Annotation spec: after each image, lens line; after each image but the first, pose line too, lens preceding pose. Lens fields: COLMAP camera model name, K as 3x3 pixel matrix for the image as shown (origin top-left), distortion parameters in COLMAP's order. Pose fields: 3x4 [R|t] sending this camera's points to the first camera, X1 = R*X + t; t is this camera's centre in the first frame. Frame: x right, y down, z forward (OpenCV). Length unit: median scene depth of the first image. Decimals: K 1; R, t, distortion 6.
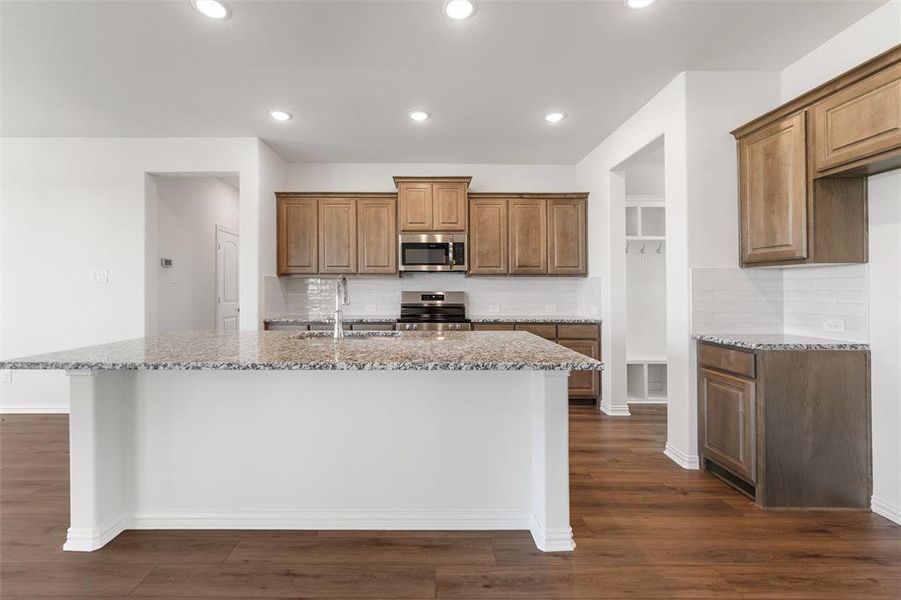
lens RADIAL K [[371.6, 0, 433.3], [0, 371.6, 282.7], [0, 0, 1]] dist [-0.001404, 0.000230]
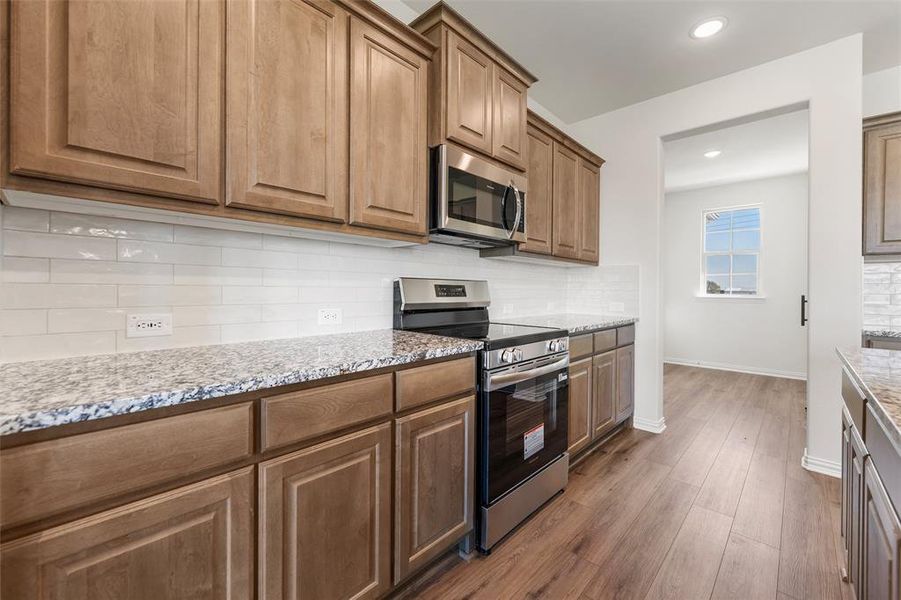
lens RADIAL K [[371.6, 0, 448.9], [0, 371.6, 293.1], [0, 0, 1]] dist [-0.001404, 0.000230]
pose [[0.681379, 0.000762, 0.731931, -0.660583], [-0.024640, 0.999457, 0.021897, 0.055427], [-0.731516, -0.032955, 0.681027, 1.132632]]
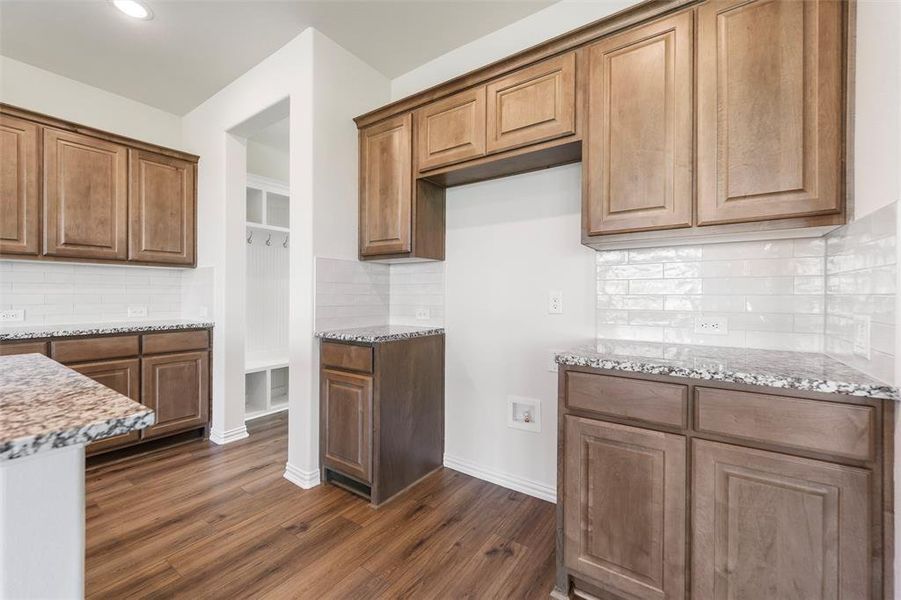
lens RADIAL K [[371.6, 0, 448.7], [0, 371.6, 292.9], [0, 0, 1]] dist [-0.001404, 0.000230]
pose [[0.577733, 0.002408, 0.816222, 0.160867], [-0.018798, 0.999770, 0.010357, 0.030494], [-0.816009, -0.021327, 0.577645, 0.235678]]
